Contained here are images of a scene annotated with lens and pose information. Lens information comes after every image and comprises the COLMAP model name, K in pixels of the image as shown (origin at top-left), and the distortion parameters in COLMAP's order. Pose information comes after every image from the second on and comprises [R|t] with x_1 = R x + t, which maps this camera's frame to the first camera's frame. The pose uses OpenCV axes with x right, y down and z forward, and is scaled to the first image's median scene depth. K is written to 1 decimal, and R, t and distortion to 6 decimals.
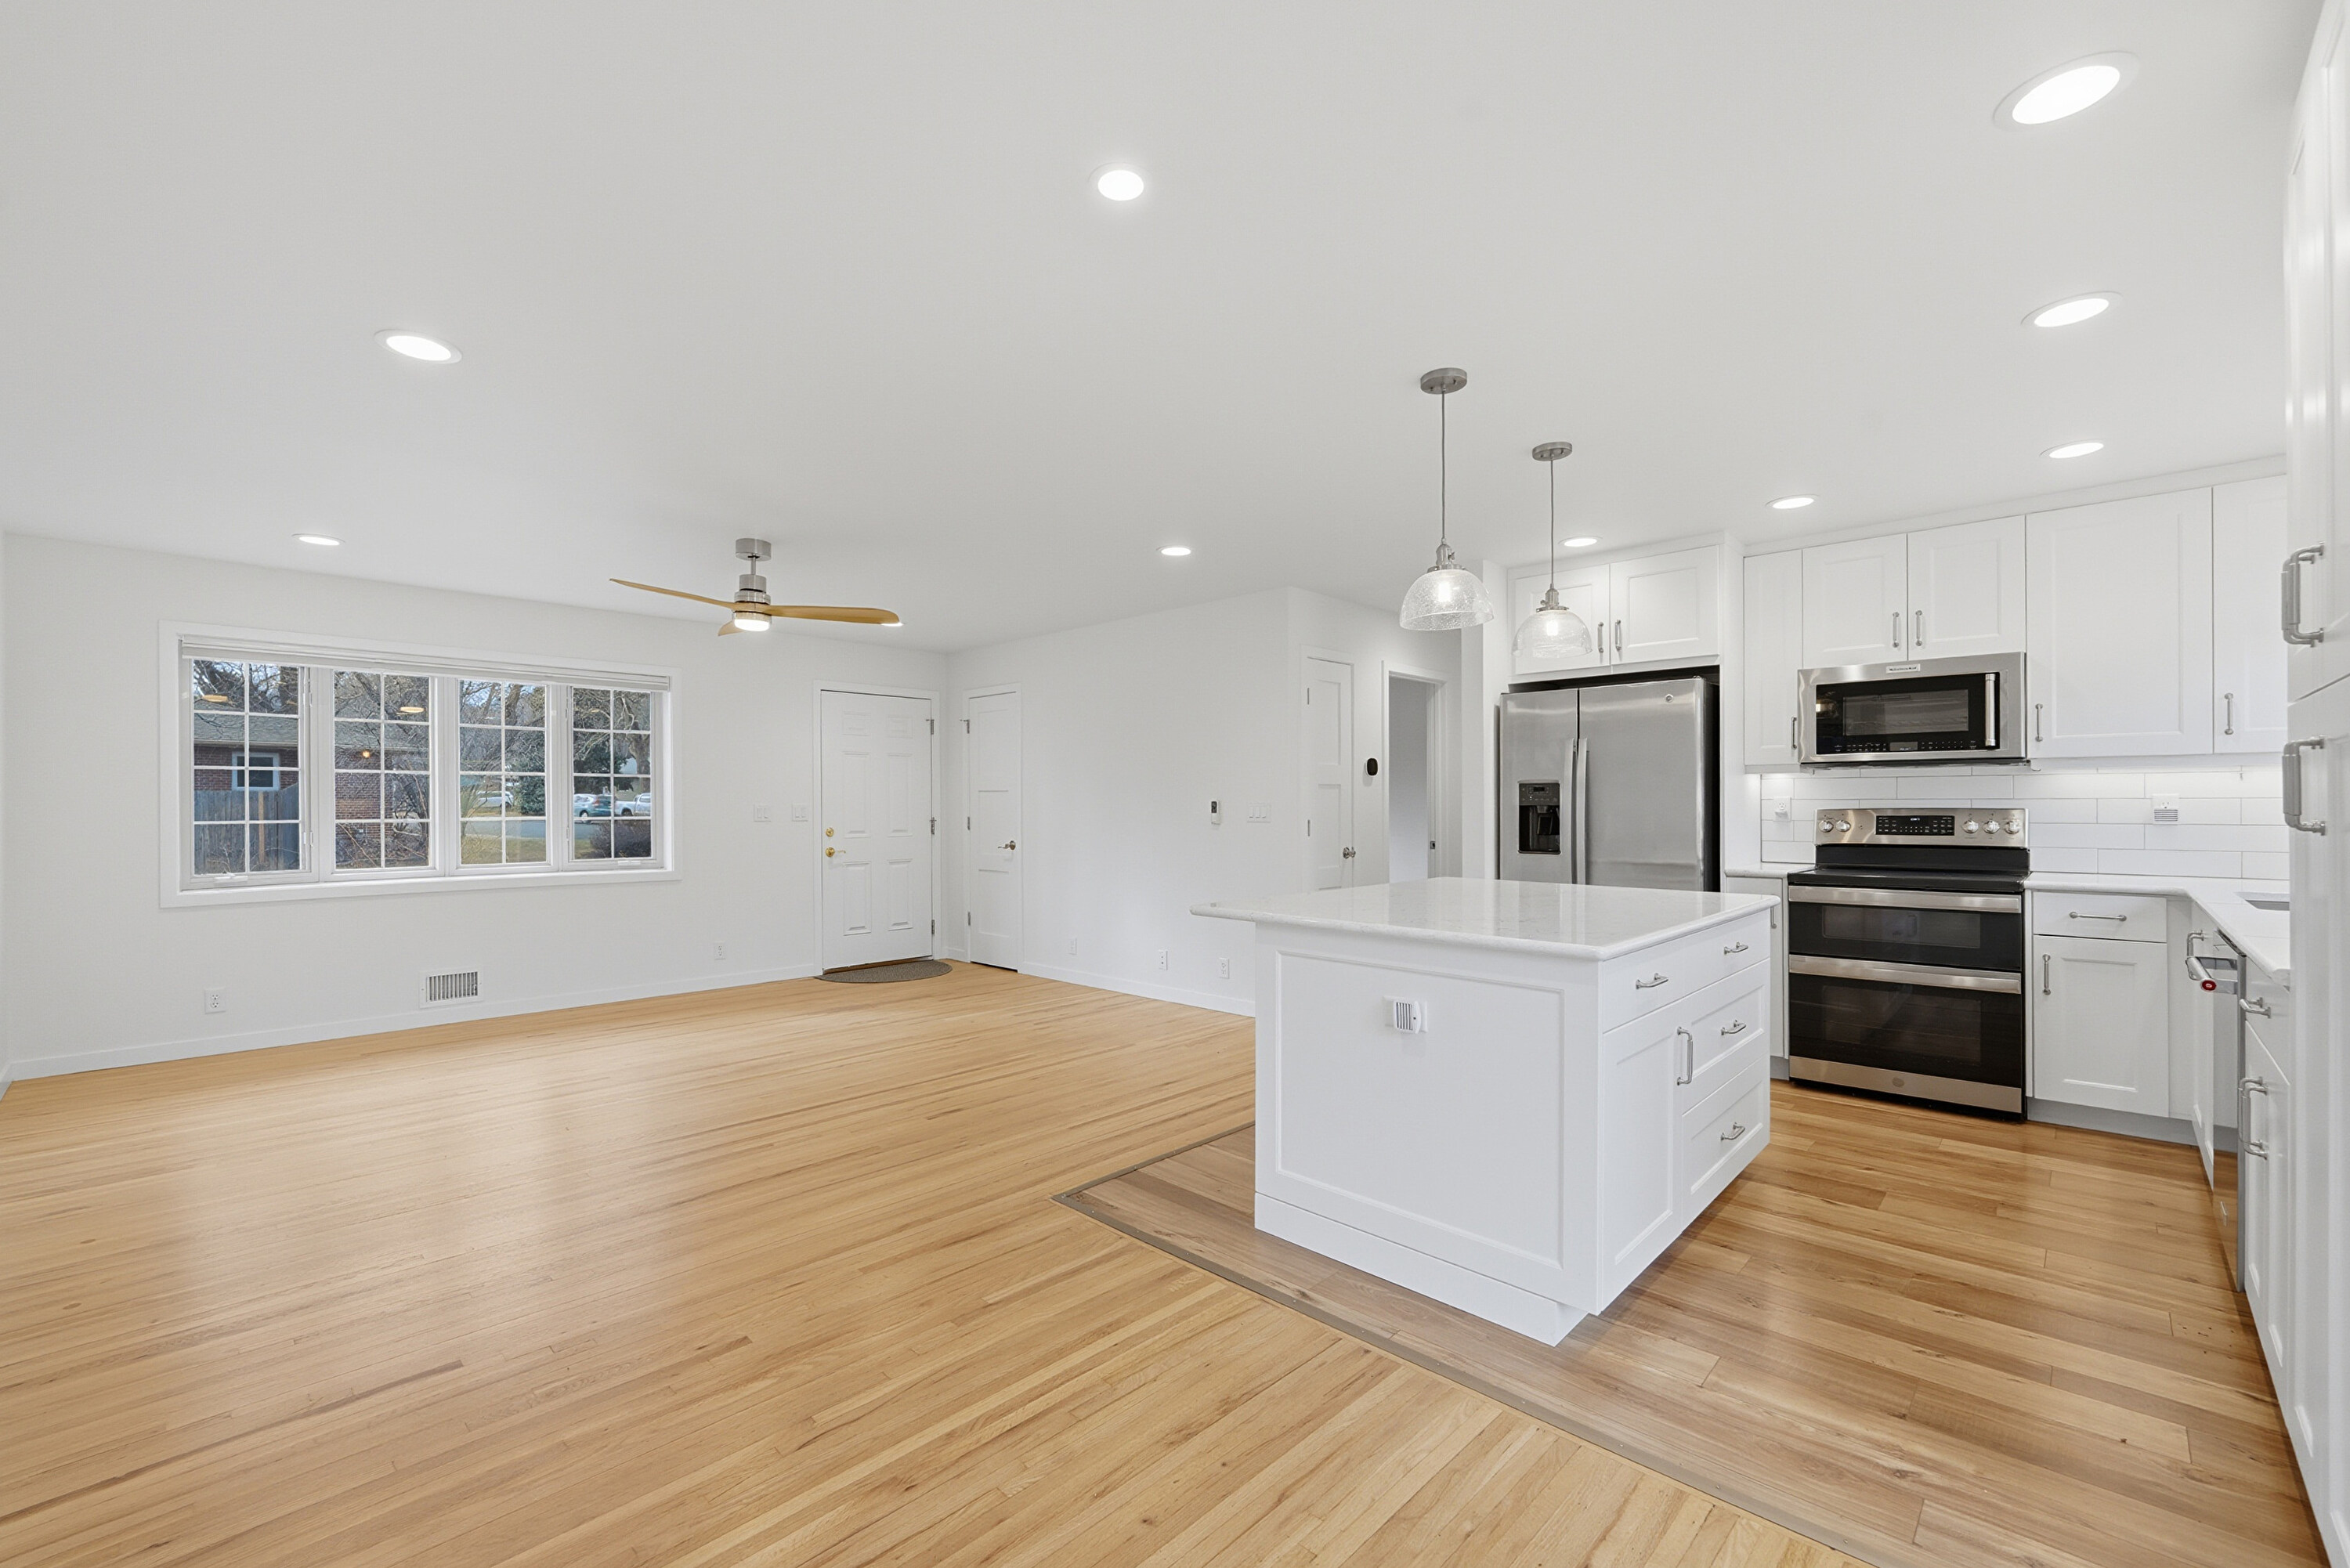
lens RADIAL K [[970.6, 0, 1161.7], [0, 970.6, 800.9], [0, 0, 1]] dist [-0.000368, 0.000232]
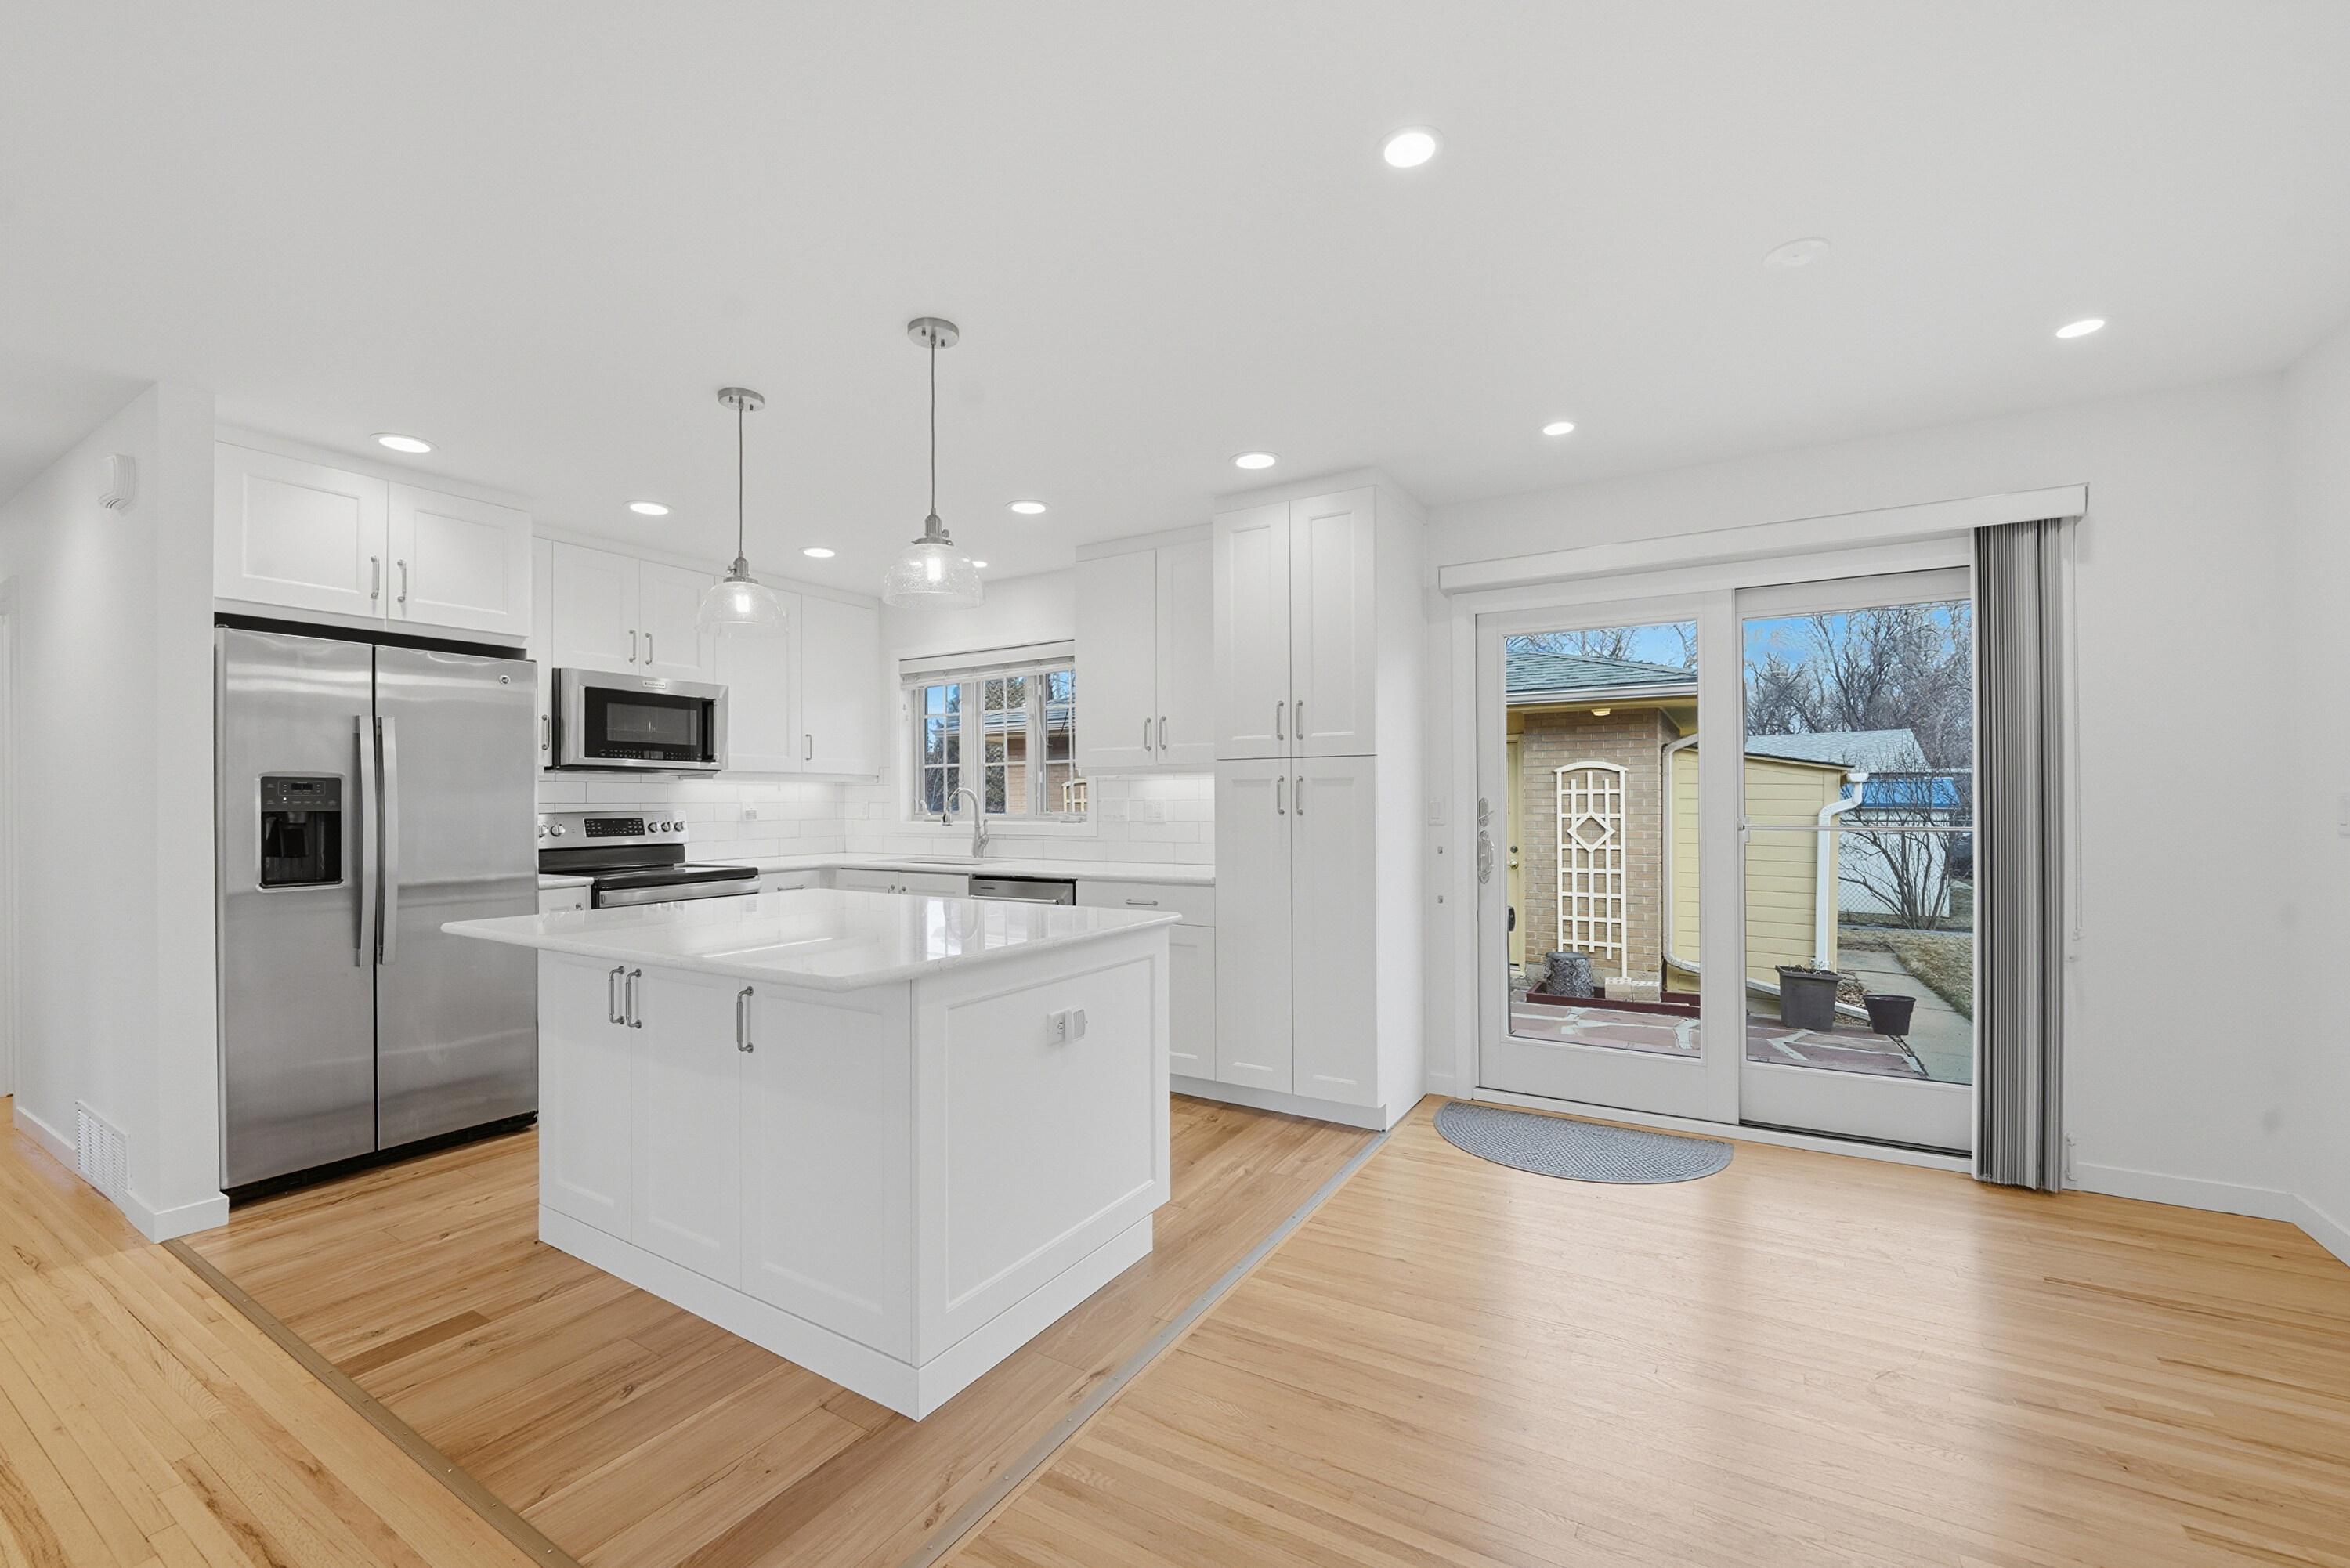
lens RADIAL K [[956.0, 0, 1162.8], [0, 956.0, 792.2], [0, 0, 1]] dist [0.000256, 0.000453]
pose [[-0.206183, 0.012967, 0.978428, -0.502272], [0.005401, 0.999912, -0.012114, 0.003044], [-0.978499, 0.002787, -0.206235, 0.798150]]
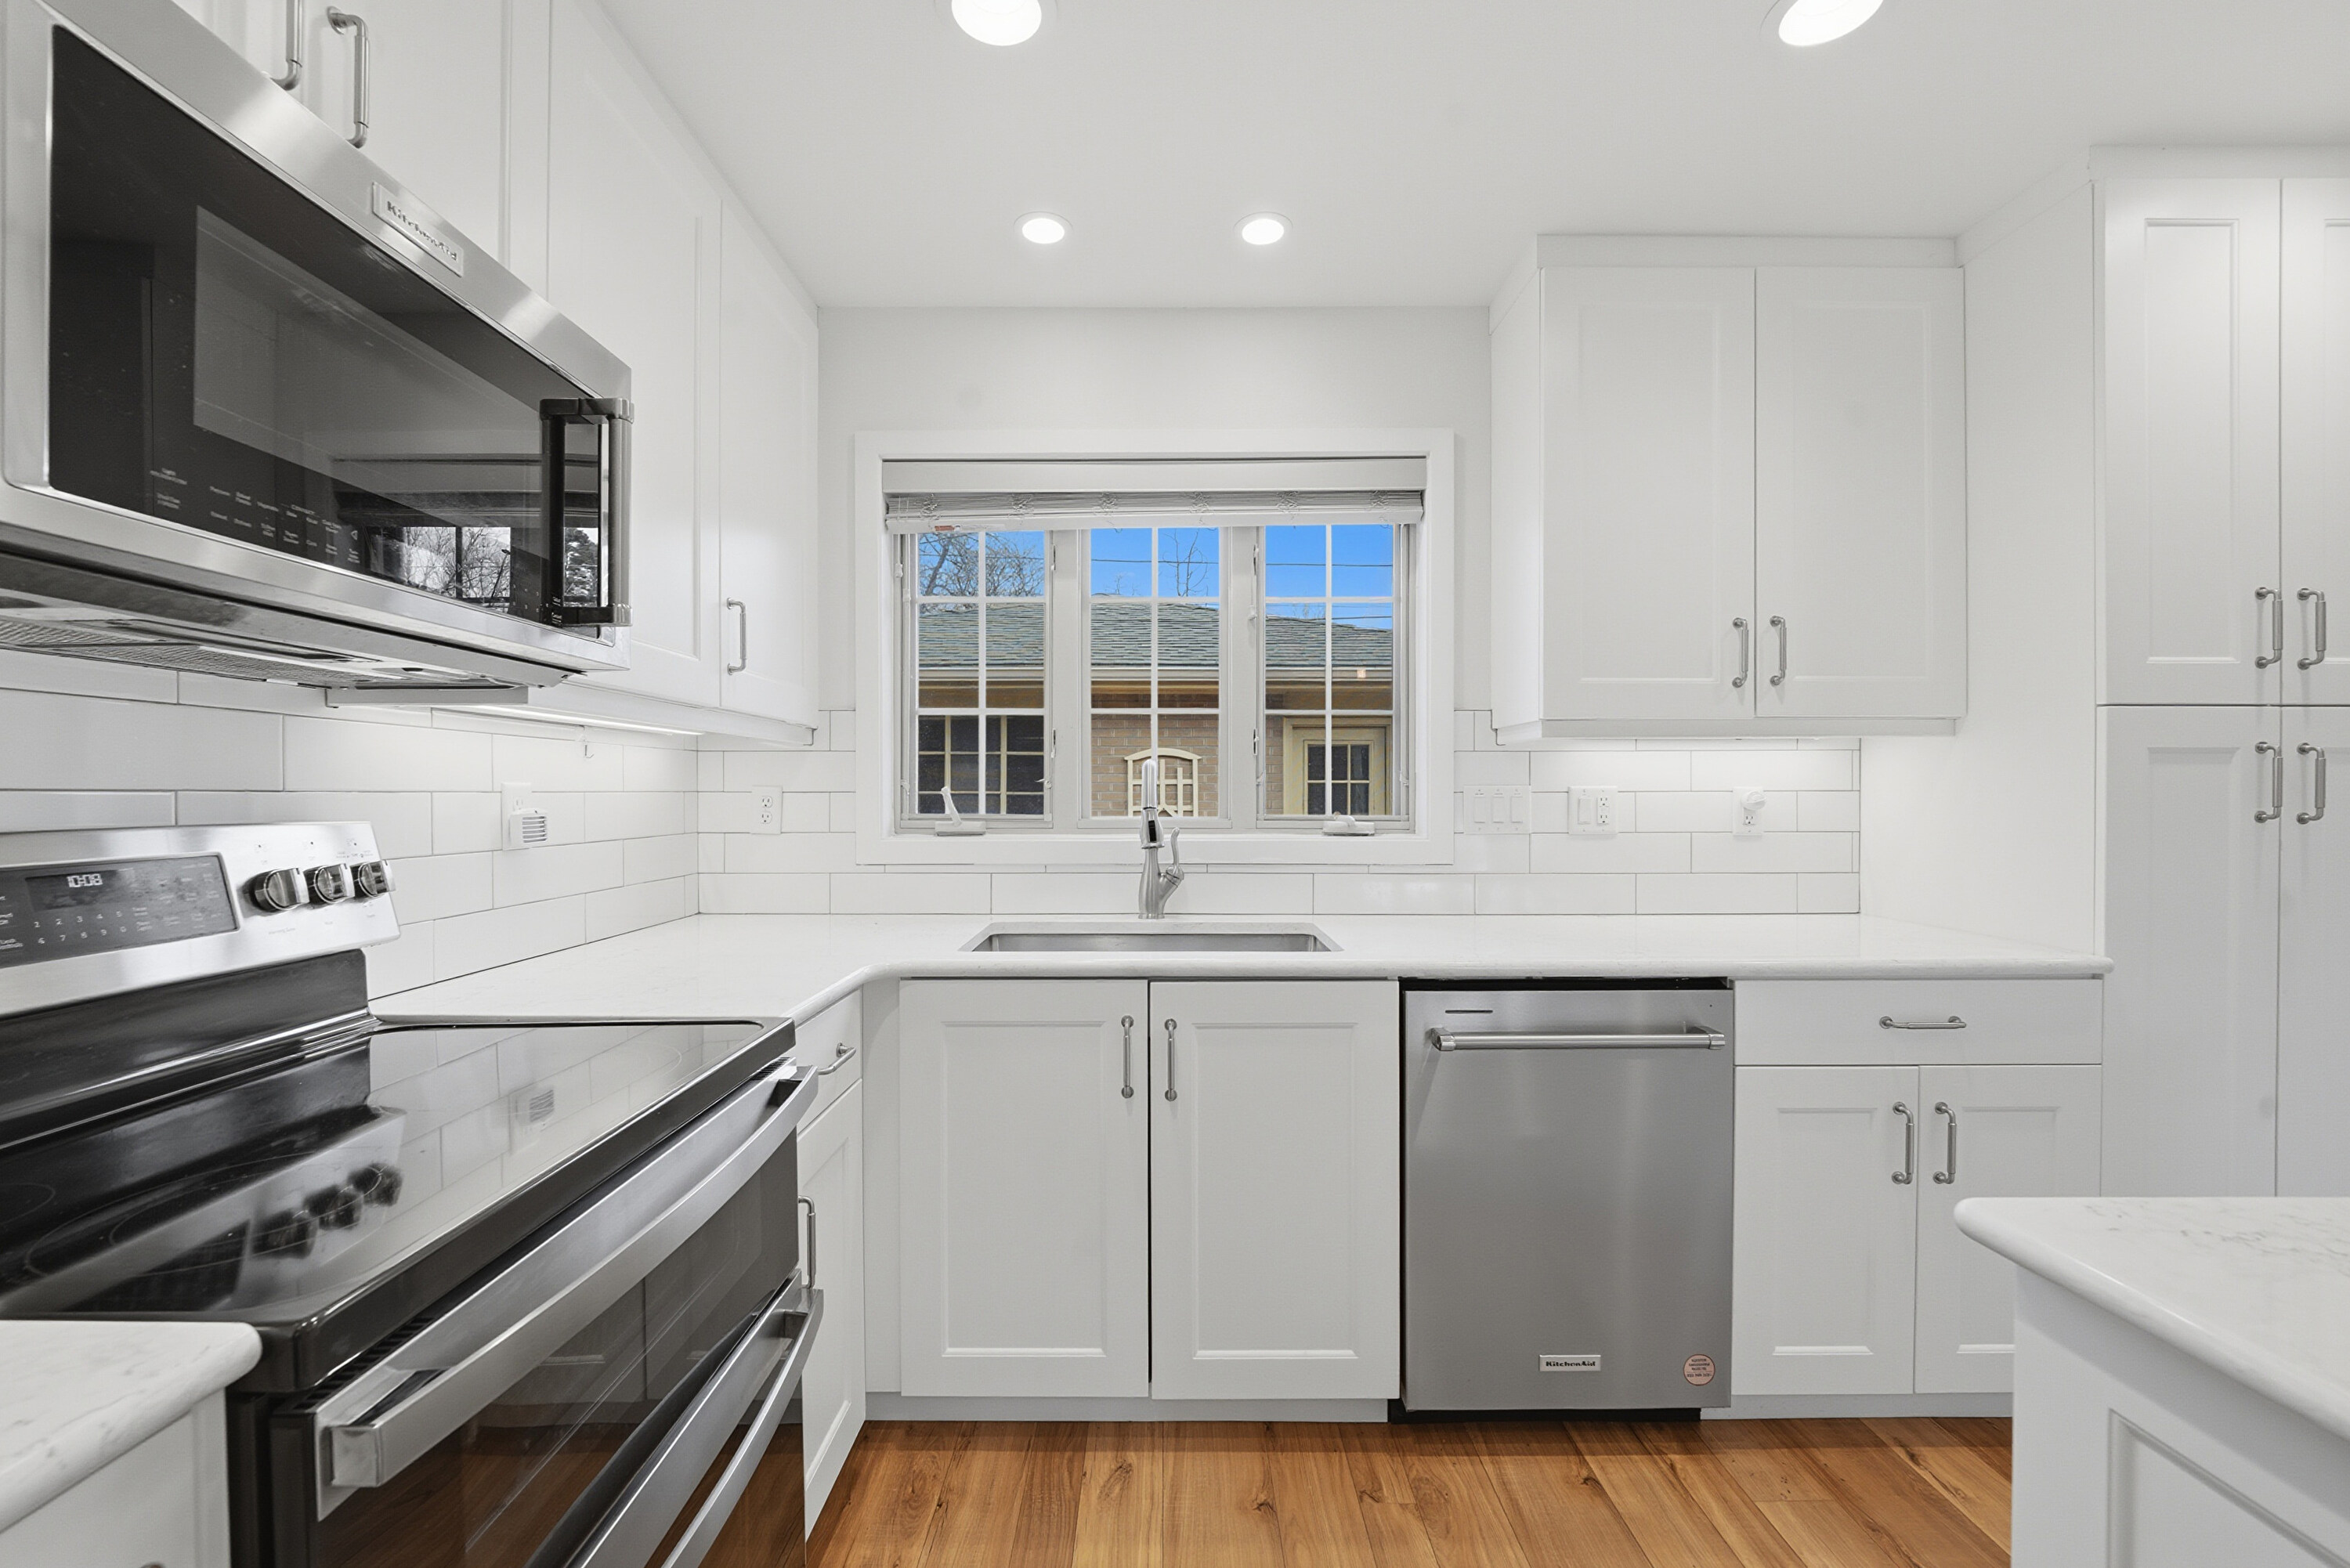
lens RADIAL K [[956.0, 0, 1162.8], [0, 956.0, 792.2], [0, 0, 1]] dist [0.000256, 0.000453]
pose [[-0.687507, 0.000951, 0.726177, 0.565898], [0.003036, 0.999994, 0.001565, -0.003193], [-0.726171, 0.003280, -0.687506, 1.240858]]
